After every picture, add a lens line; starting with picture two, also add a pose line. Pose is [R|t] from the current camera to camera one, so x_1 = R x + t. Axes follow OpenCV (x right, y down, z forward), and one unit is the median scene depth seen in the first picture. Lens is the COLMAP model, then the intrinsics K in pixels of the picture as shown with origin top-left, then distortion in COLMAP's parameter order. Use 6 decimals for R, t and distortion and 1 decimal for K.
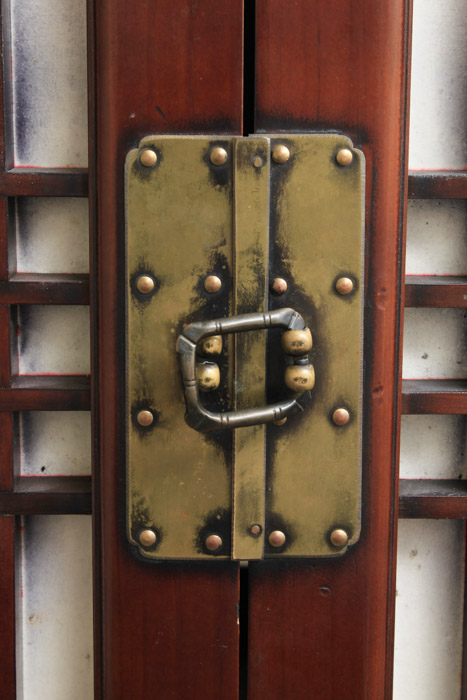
lens RADIAL K [[1785.3, 0, 233.9], [0, 1785.3, 349.9], [0, 0, 1]] dist [0.075722, 0.000000]
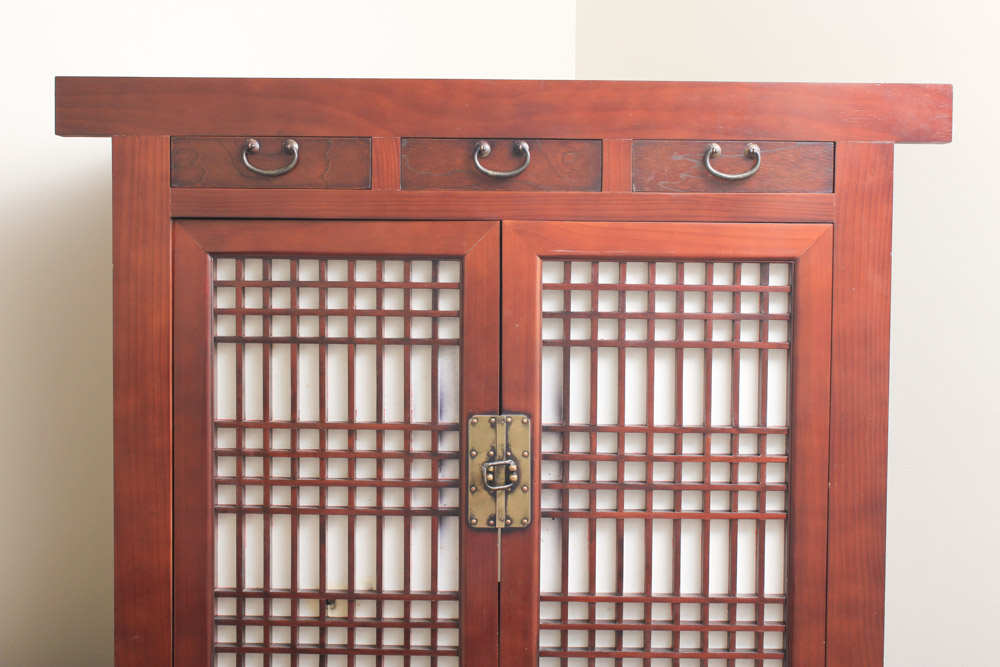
lens RADIAL K [[1668.8, 0, 508.2], [0, 1668.8, 338.5], [0, 0, 1]] dist [-0.052742, 0.000000]
pose [[0.999565, 0.003587, -0.029272, 0.124928], [-0.007203, 0.992208, -0.124387, 0.158653], [0.028598, 0.124544, 0.991802, -2.509633]]
